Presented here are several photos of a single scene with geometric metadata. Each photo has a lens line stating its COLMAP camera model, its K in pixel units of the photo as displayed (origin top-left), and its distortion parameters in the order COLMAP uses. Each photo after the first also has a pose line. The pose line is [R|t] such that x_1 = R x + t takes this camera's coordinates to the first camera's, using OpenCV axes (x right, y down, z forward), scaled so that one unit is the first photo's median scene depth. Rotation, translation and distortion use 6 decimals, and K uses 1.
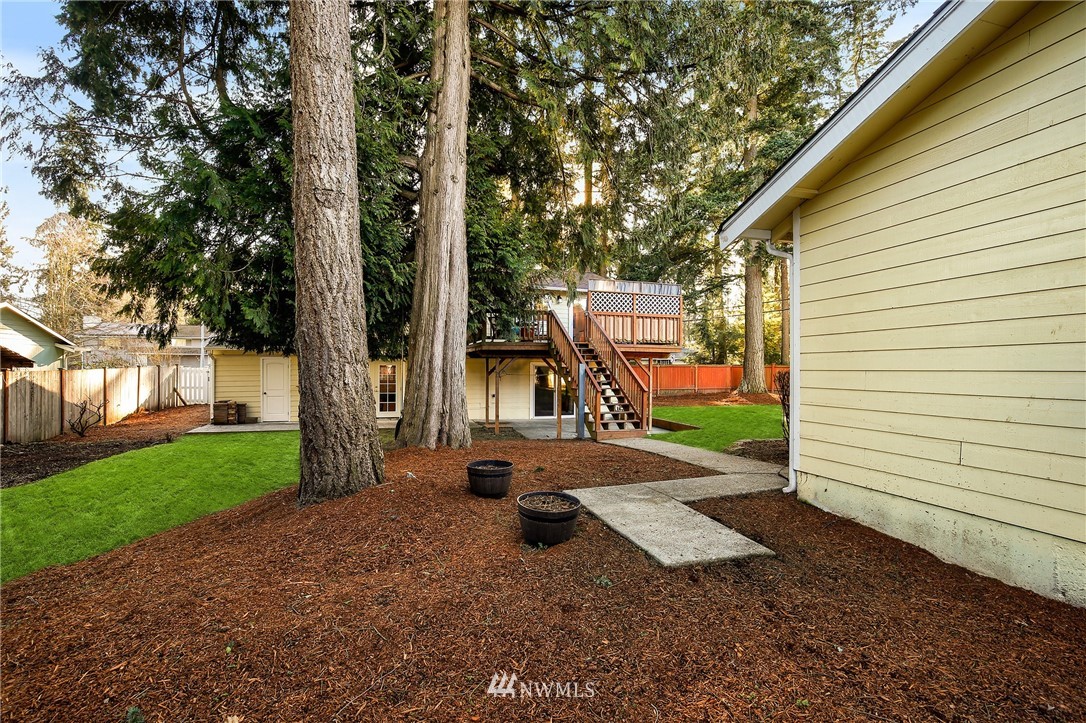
lens RADIAL K [[502.0, 0, 543.0], [0, 502.0, 361.5], [0, 0, 1]] dist [-0.000586, 0.000072]
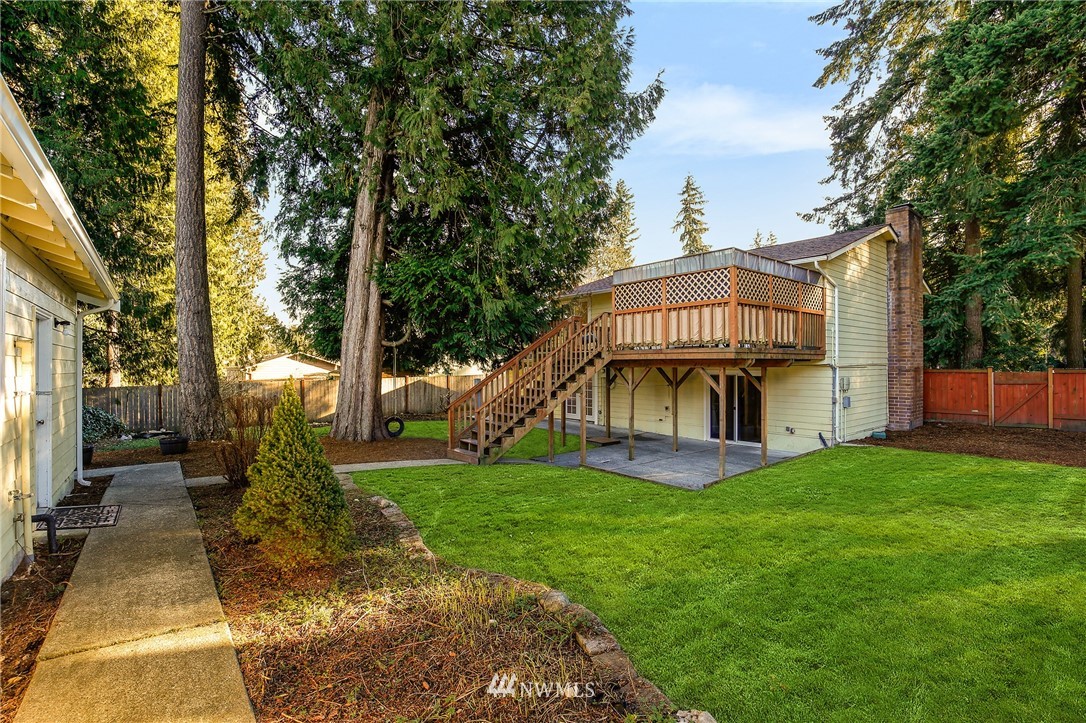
lens RADIAL K [[502.0, 0, 543.0], [0, 502.0, 361.5], [0, 0, 1]] dist [-0.000586, 0.000072]
pose [[0.393357, -0.011167, -0.919318, 0.765545], [0.023811, 0.999715, -0.001955, -0.018664], [0.919077, -0.021120, 0.393511, 0.558892]]
